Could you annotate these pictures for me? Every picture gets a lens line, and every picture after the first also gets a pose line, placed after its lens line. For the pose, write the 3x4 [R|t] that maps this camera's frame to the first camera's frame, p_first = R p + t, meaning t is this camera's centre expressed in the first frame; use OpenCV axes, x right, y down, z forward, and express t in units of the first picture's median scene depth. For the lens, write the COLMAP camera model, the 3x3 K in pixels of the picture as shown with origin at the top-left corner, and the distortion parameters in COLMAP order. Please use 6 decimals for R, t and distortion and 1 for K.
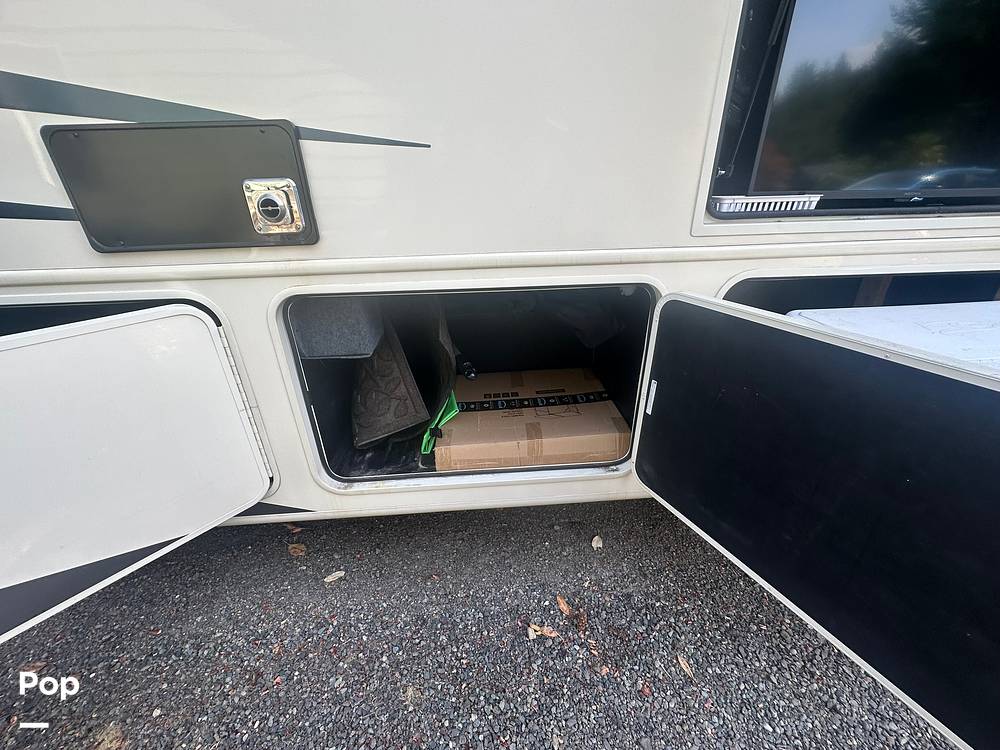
lens RADIAL K [[401.1, 0, 499.7], [0, 401.1, 377.0], [0, 0, 1]] dist [-0.000179, -0.000406]
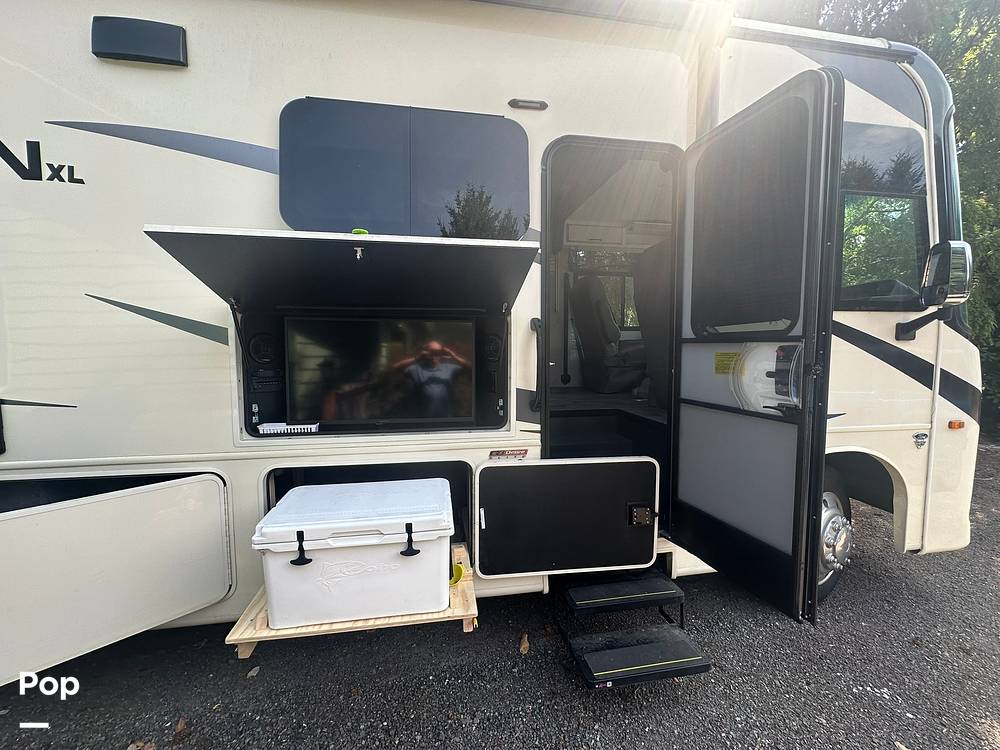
lens RADIAL K [[401.1, 0, 499.7], [0, 401.1, 377.0], [0, 0, 1]] dist [-0.000179, -0.000406]
pose [[0.994446, 0.007870, 0.104952, 1.447658], [0.039505, 0.896372, -0.441539, 0.230139], [-0.097551, 0.443233, 0.891083, -0.913552]]
